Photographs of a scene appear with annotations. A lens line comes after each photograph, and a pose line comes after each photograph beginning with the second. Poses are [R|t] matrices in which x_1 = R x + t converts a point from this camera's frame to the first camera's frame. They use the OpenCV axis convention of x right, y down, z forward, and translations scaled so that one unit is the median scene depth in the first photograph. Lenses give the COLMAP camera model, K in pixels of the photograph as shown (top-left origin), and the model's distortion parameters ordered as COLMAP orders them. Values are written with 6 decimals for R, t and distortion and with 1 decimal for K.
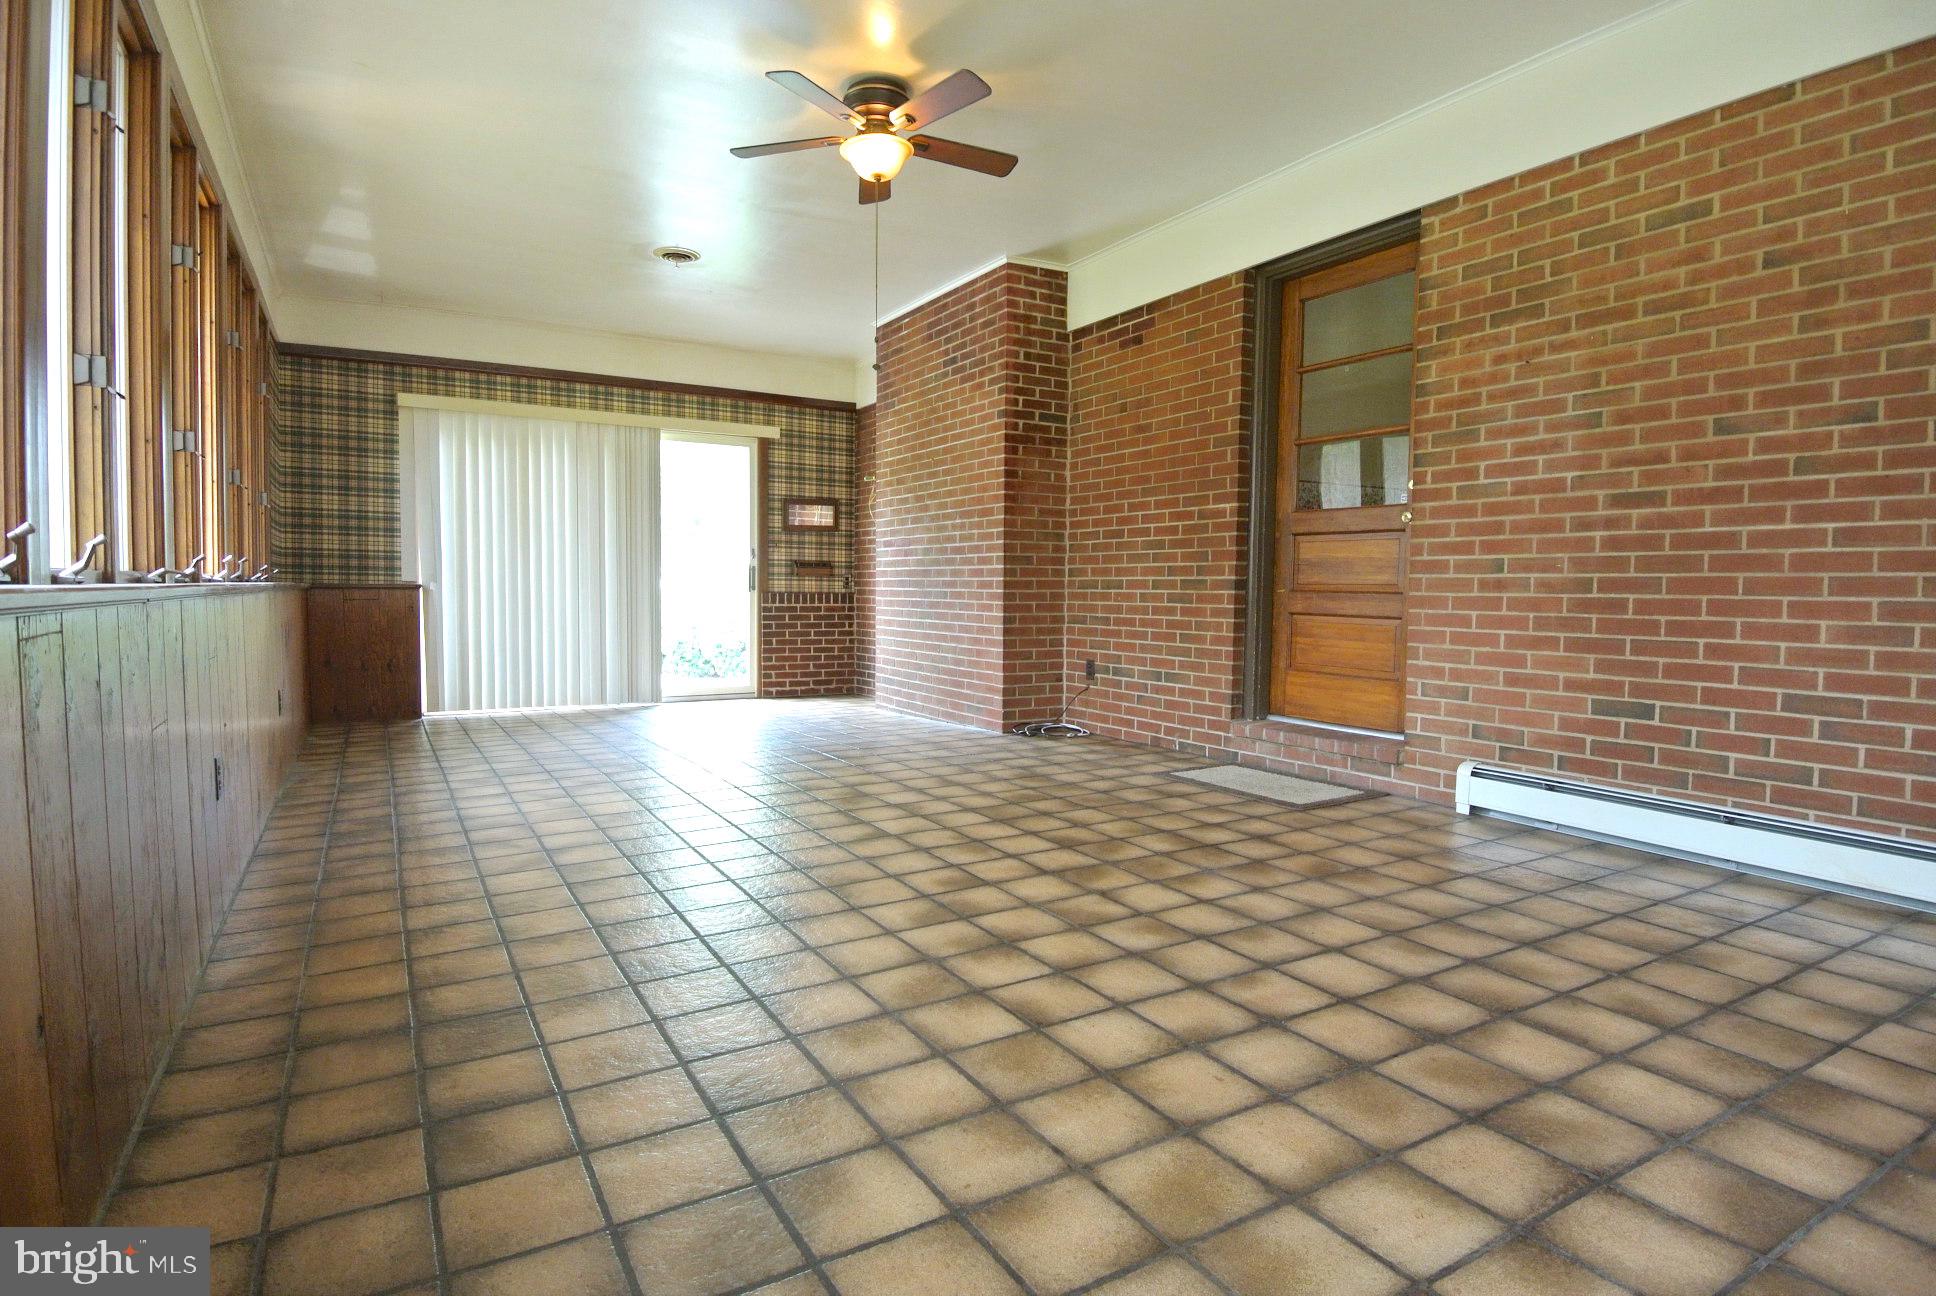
lens RADIAL K [[1011.9, 0, 962.4], [0, 1011.9, 634.9], [0, 0, 1]] dist [-0.004416, -0.023690]
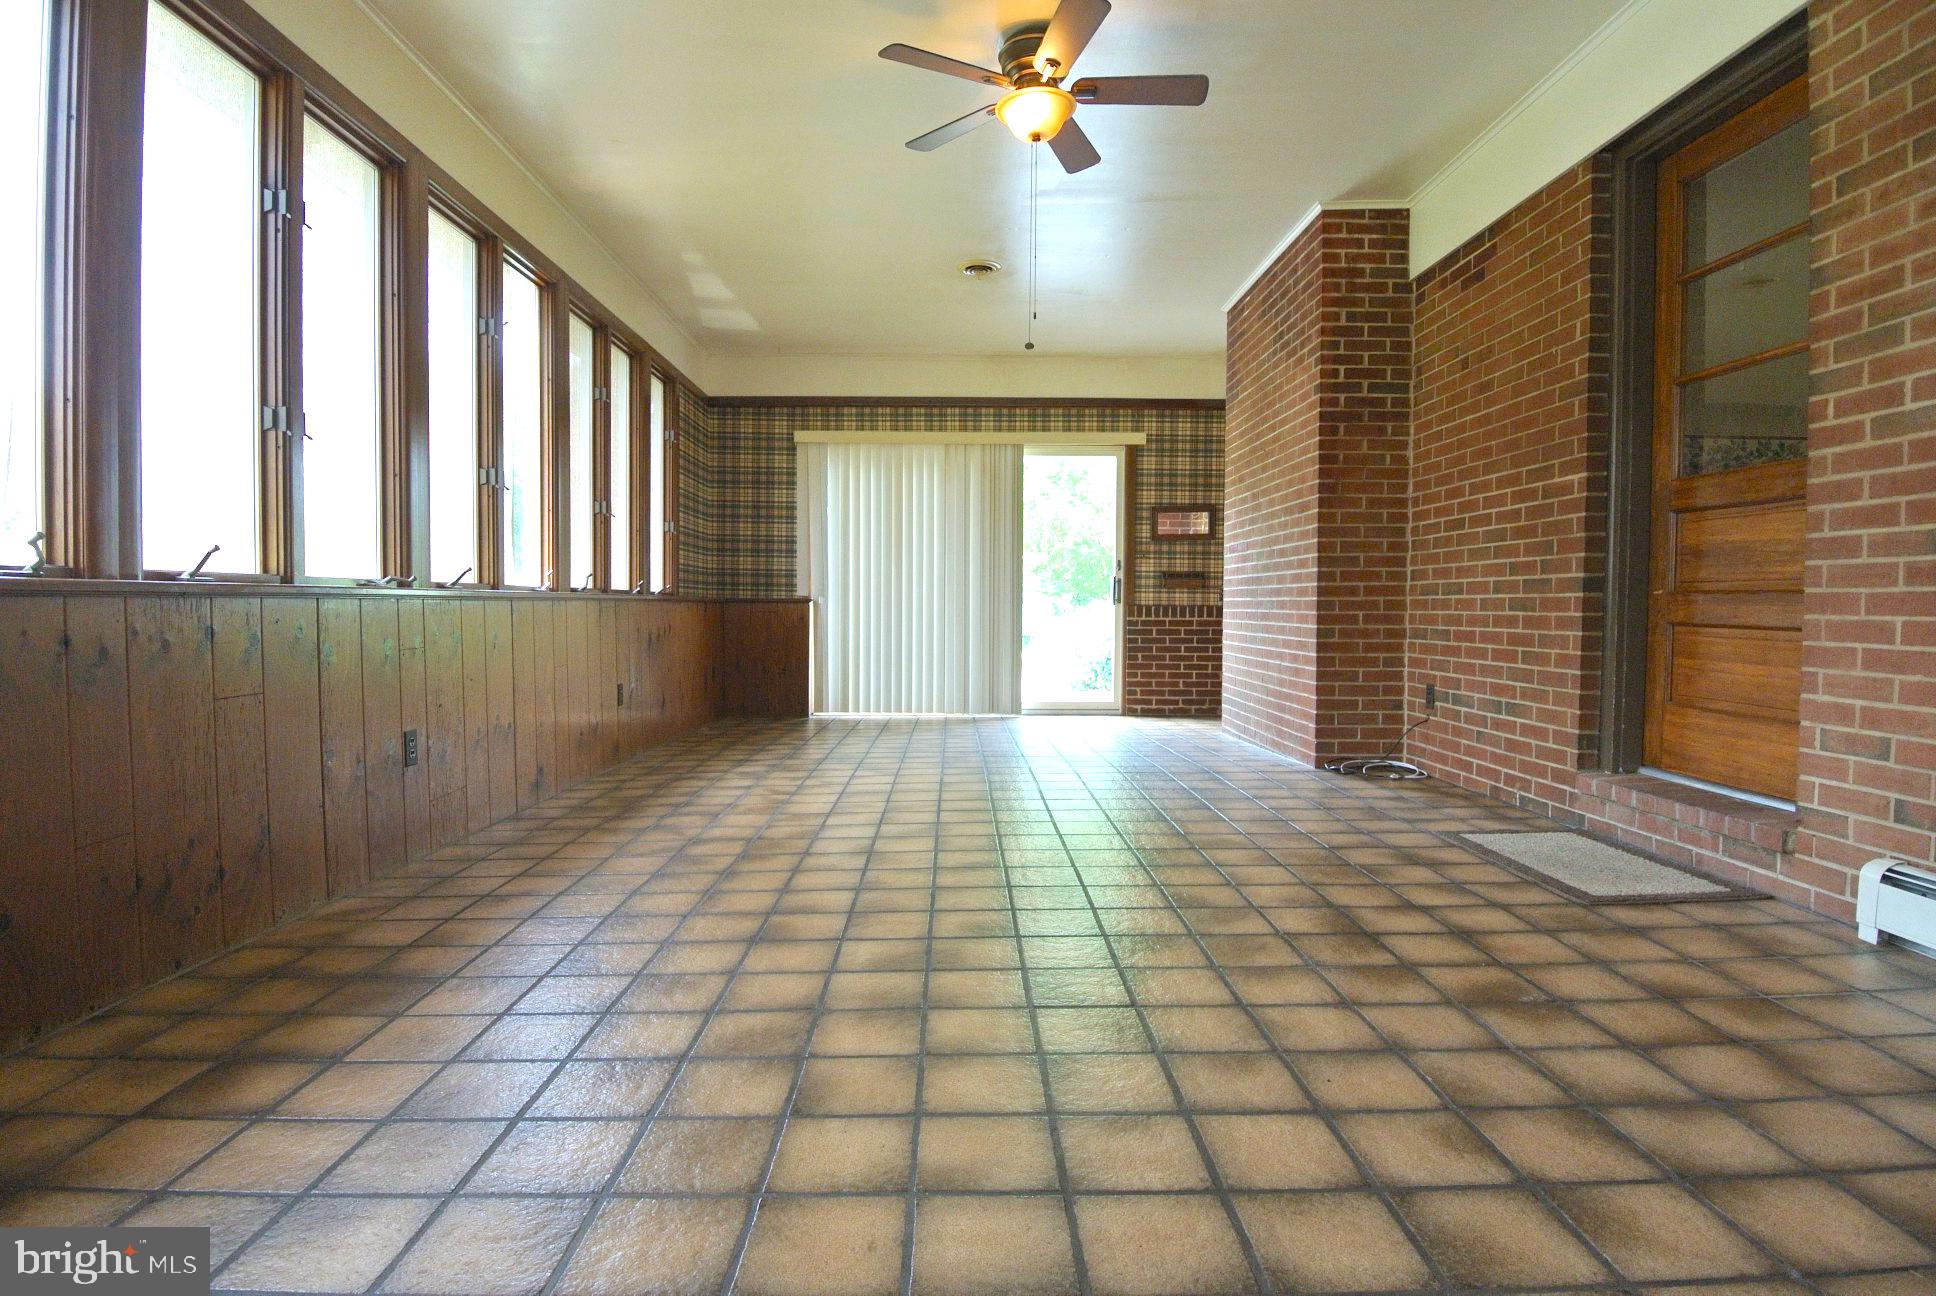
lens RADIAL K [[1011.9, 0, 959.2], [0, 1011.9, 635.3], [0, 0, 1]] dist [-0.004416, -0.023690]
pose [[0.867104, 0.008997, -0.498046, 0.230452], [-0.018876, 0.999712, -0.014804, 0.005911], [0.497769, 0.022238, 0.867024, 0.141199]]
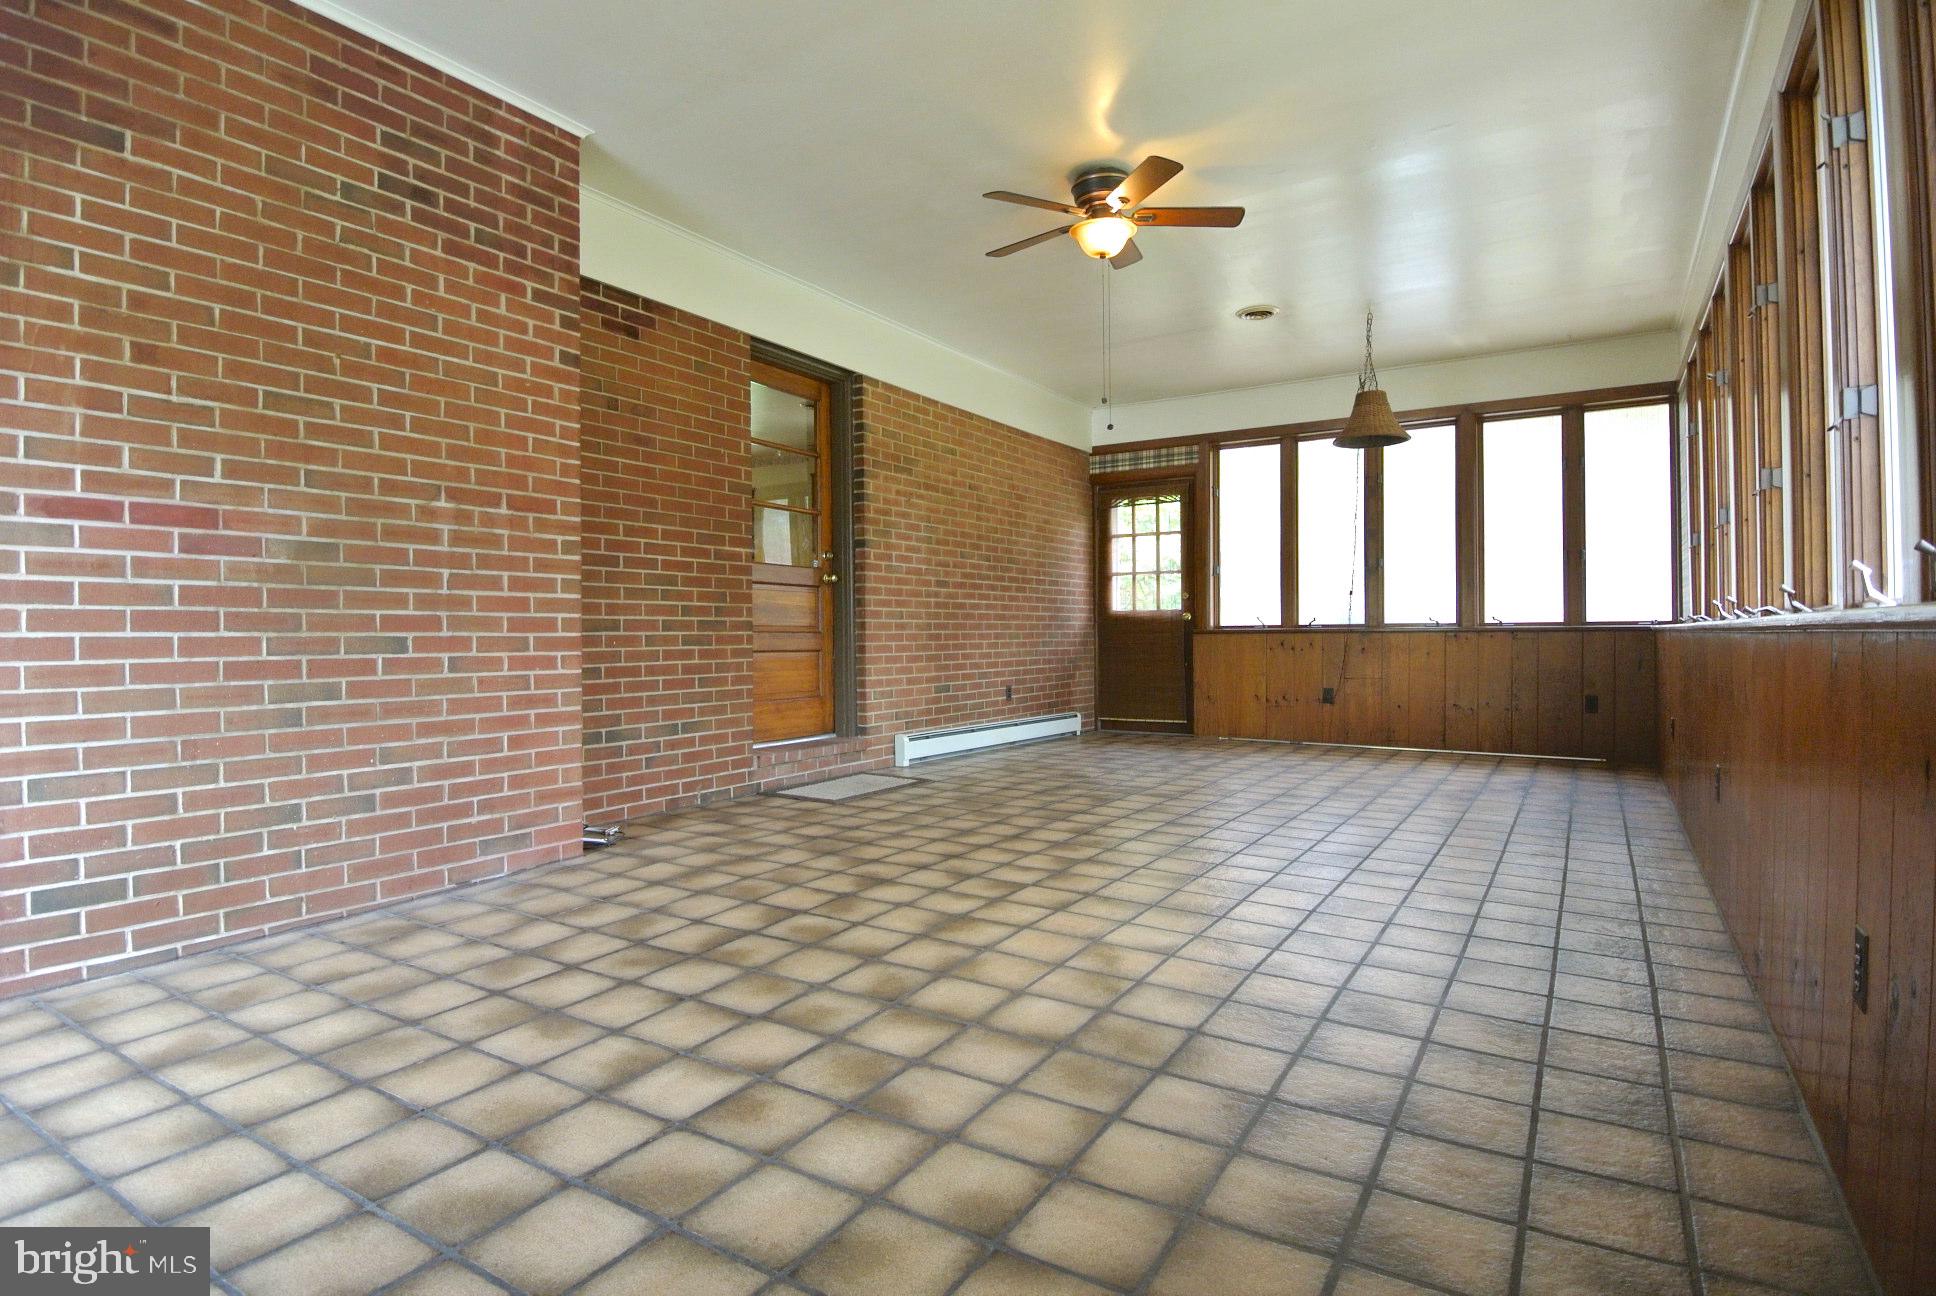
lens RADIAL K [[1011.9, 0, 960.6], [0, 1011.9, 637.2], [0, 0, 1]] dist [-0.004416, -0.023690]
pose [[-0.466414, -0.005734, 0.884548, -0.738776], [0.046089, 0.998463, 0.030775, -0.057838], [-0.883365, 0.055122, -0.465433, 1.245423]]
